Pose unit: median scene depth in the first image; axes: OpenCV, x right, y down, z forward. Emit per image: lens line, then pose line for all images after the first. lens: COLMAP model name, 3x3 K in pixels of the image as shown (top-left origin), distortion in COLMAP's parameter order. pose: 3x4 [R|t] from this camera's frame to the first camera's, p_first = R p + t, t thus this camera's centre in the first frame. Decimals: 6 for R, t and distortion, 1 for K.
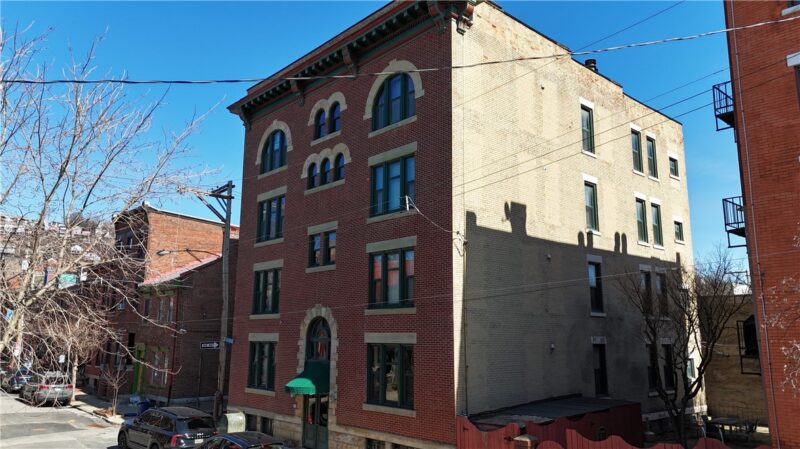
lens RADIAL K [[588.6, 0, 399.6], [0, 588.6, 219.9], [0, 0, 1]] dist [0.067729, -0.042773]
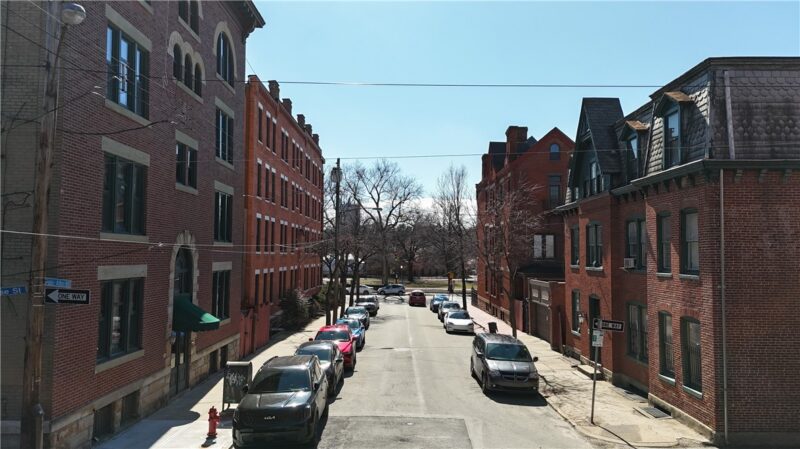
lens RADIAL K [[588.6, 0, 405.6], [0, 588.6, 224.6], [0, 0, 1]] dist [0.067729, -0.042773]
pose [[-0.744632, 0.020378, 0.667164, -0.940916], [-0.144797, 0.970800, -0.191263, 0.251169], [-0.651581, -0.239024, -0.719938, 1.402285]]
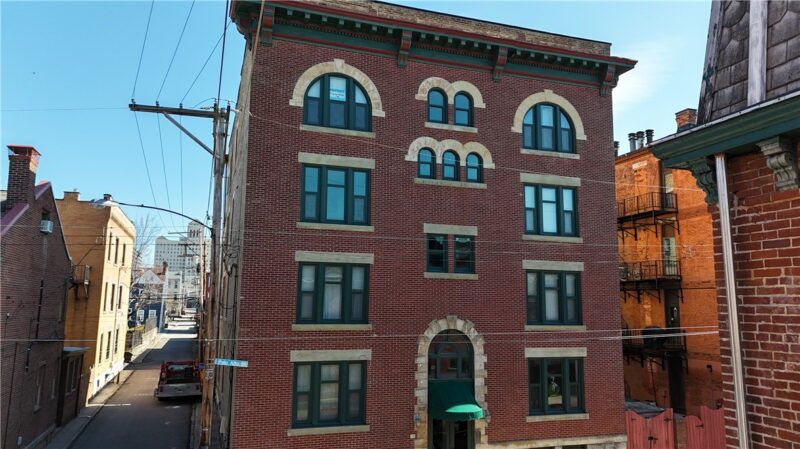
lens RADIAL K [[588.6, 0, 404.0], [0, 588.6, 222.0], [0, 0, 1]] dist [0.067729, -0.042773]
pose [[0.392681, 0.125726, 0.911040, -0.985399], [-0.186577, 0.980902, -0.054948, 0.065315], [-0.900550, -0.148402, 0.408640, 0.715662]]
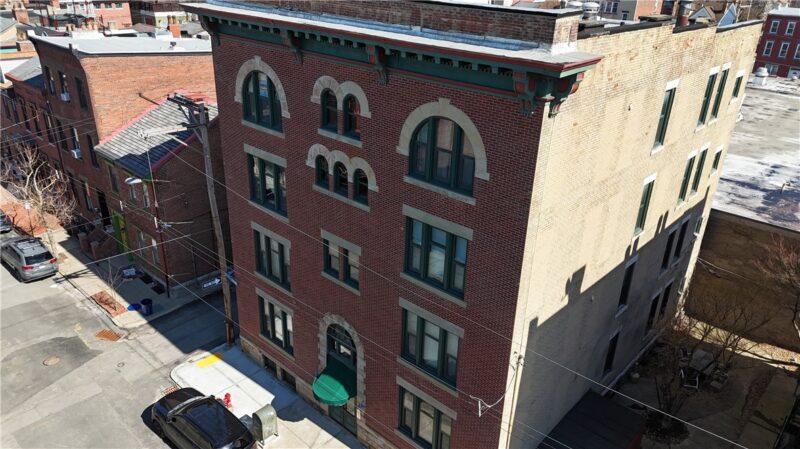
lens RADIAL K [[588.6, 0, 401.5], [0, 588.6, 226.8], [0, 0, 1]] dist [0.067729, -0.042773]
pose [[0.995318, -0.016441, 0.095241, -0.125964], [-0.042885, 0.807976, 0.587652, -0.528647], [-0.086614, -0.588985, 0.803489, 0.312468]]
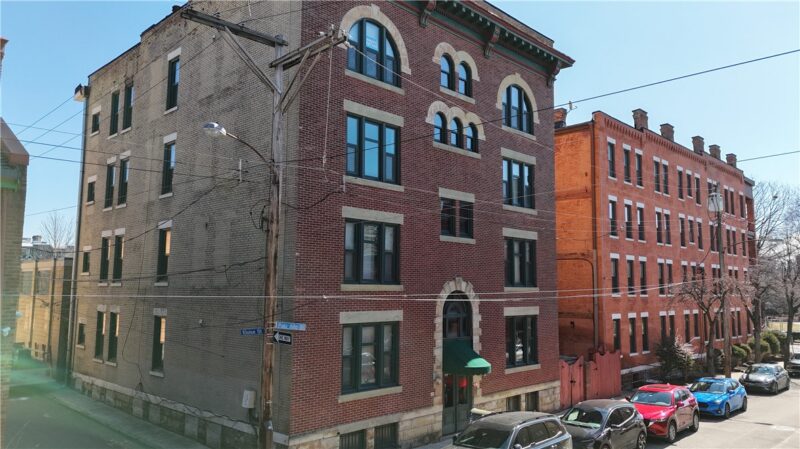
lens RADIAL K [[588.6, 0, 403.7], [0, 588.6, 222.1], [0, 0, 1]] dist [0.067729, -0.042773]
pose [[-0.067943, 0.100976, 0.992566, -1.047215], [-0.203029, 0.972648, -0.112847, 0.177742], [-0.976813, -0.209187, -0.045584, 1.134170]]
